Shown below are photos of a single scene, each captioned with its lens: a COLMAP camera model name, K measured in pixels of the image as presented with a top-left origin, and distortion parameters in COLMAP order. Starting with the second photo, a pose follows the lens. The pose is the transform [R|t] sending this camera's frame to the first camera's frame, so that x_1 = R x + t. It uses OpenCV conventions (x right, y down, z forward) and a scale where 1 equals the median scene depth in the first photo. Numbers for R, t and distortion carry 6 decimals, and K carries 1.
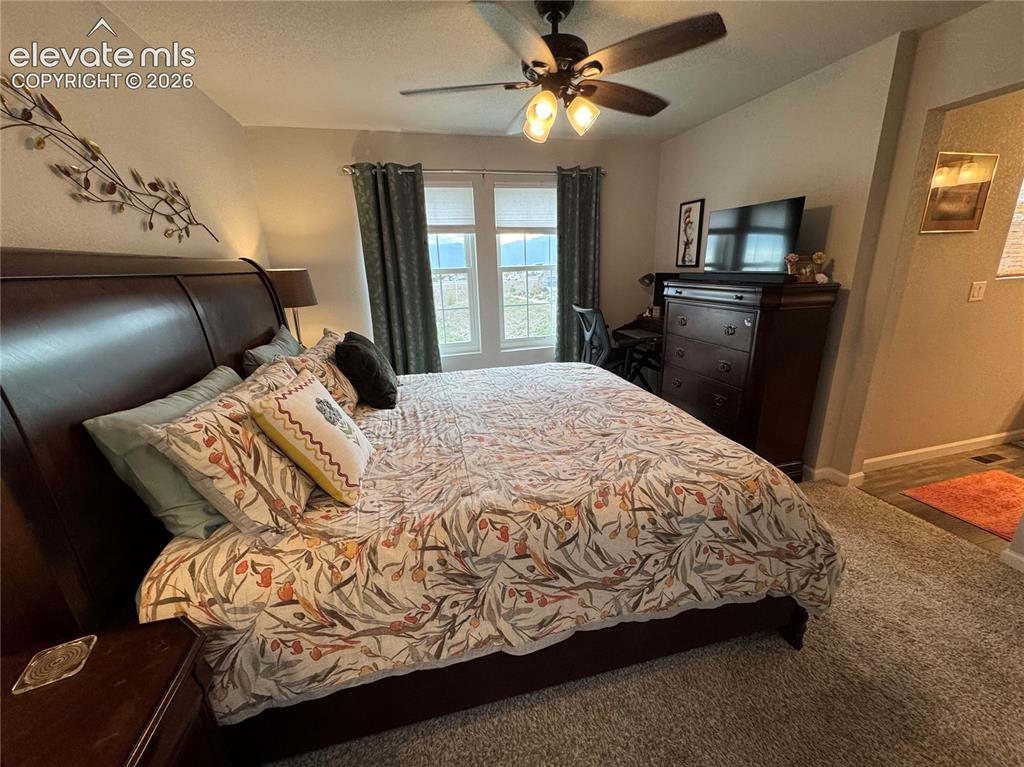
lens RADIAL K [[406.6, 0, 513.3], [0, 406.6, 384.1], [0, 0, 1]] dist [-0.002156, -0.000194]
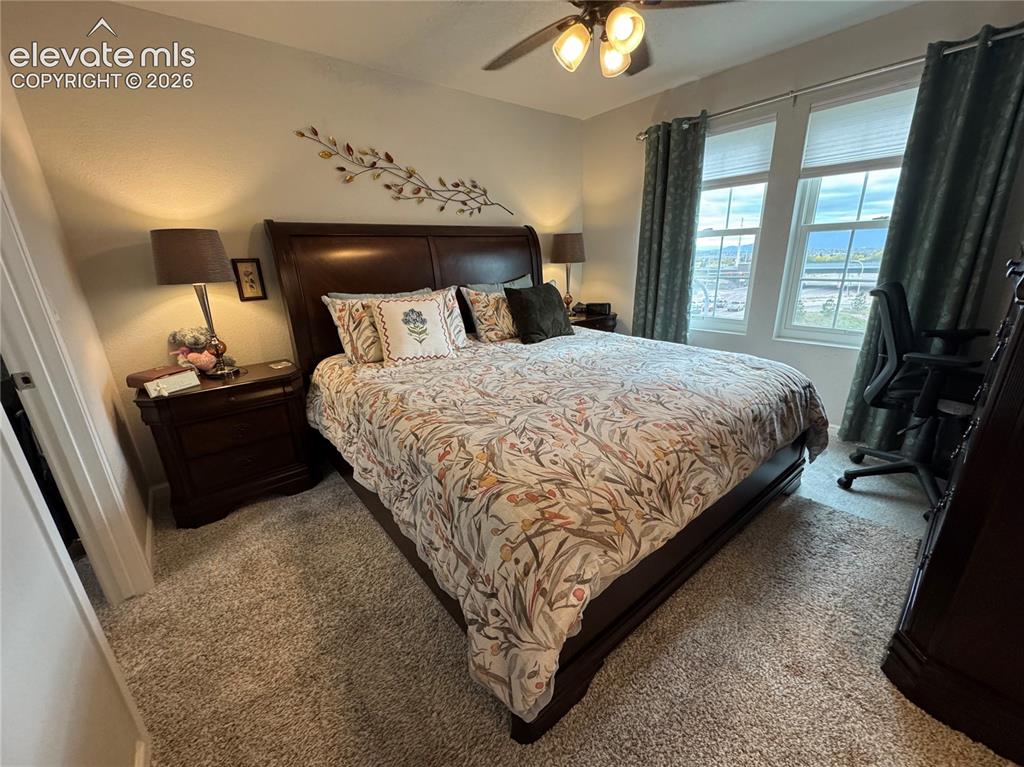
lens RADIAL K [[406.6, 0, 512.6], [0, 406.6, 382.2], [0, 0, 1]] dist [-0.002156, -0.000194]
pose [[0.420111, 0.290465, -0.859731, 1.044143], [-0.236941, 0.949637, 0.205058, -0.101102], [0.875994, 0.117559, 0.467776, 0.525146]]
